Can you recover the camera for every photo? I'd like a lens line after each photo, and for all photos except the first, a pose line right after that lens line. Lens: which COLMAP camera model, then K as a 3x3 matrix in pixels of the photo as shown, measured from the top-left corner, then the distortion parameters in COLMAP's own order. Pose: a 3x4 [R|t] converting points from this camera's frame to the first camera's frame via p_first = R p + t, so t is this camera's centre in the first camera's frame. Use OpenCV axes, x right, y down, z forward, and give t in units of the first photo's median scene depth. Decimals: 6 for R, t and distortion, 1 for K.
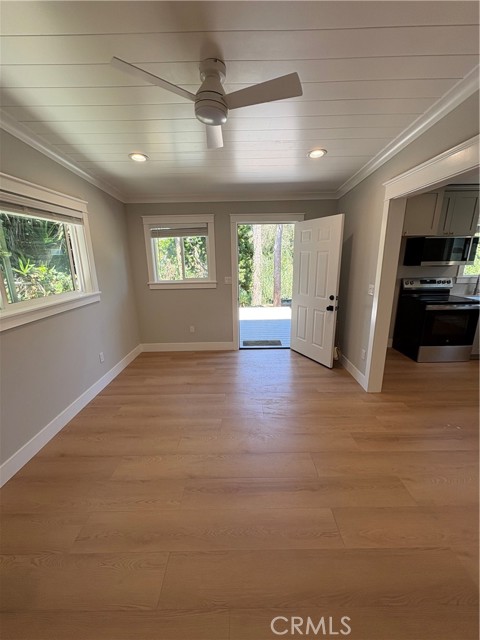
lens RADIAL K [[254.7, 0, 240.0], [0, 254.7, 320.0], [0, 0, 1]] dist [-0.000102, -0.000019]
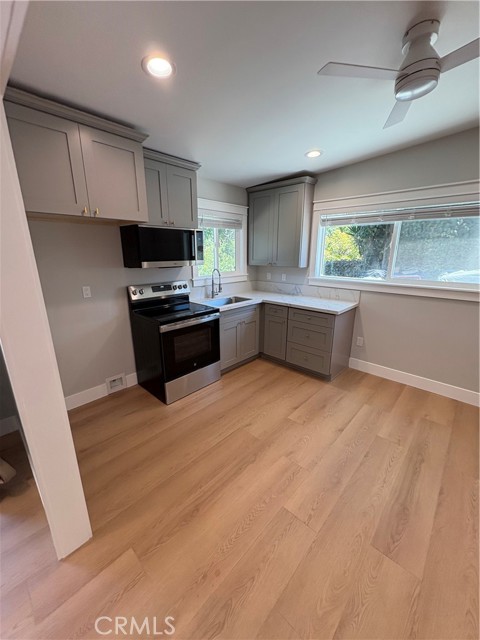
lens RADIAL K [[254.7, 0, 240.0], [0, 254.7, 320.0], [0, 0, 1]] dist [-0.000102, -0.000019]
pose [[0.681743, -0.176373, 0.710014, 0.356699], [0.176587, 0.981480, 0.074252, -0.075676], [-0.709961, 0.074758, 0.700262, 0.331383]]
